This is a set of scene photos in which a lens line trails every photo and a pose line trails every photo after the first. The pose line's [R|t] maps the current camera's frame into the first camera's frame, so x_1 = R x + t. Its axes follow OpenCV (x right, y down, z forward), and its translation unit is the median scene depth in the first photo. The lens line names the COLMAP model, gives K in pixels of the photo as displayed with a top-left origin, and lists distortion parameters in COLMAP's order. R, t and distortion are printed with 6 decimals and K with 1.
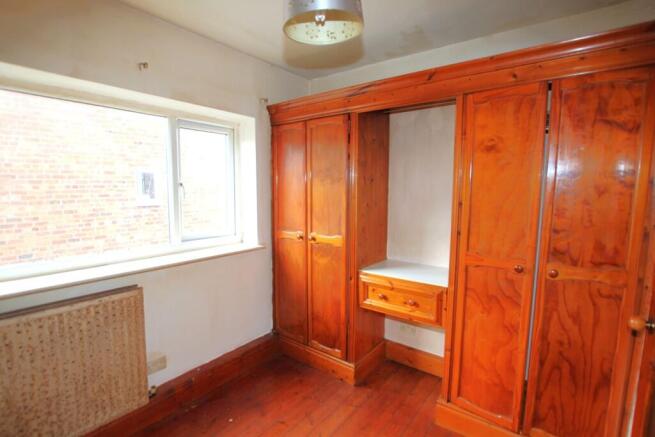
lens RADIAL K [[314.2, 0, 327.6], [0, 314.2, 221.5], [0, 0, 1]] dist [-0.022031, 0.000527]
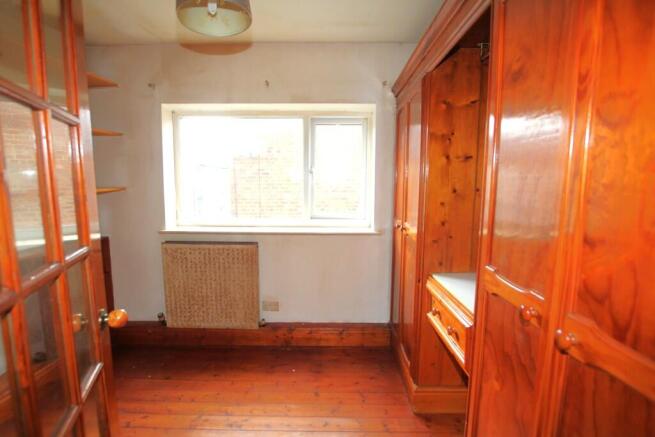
lens RADIAL K [[314.2, 0, 328.1], [0, 314.2, 220.2], [0, 0, 1]] dist [-0.022031, 0.000527]
pose [[0.596833, 0.088355, -0.797486, 0.717579], [-0.085301, 0.995273, 0.046430, 0.010614], [0.797819, 0.040315, 0.601548, 0.407633]]
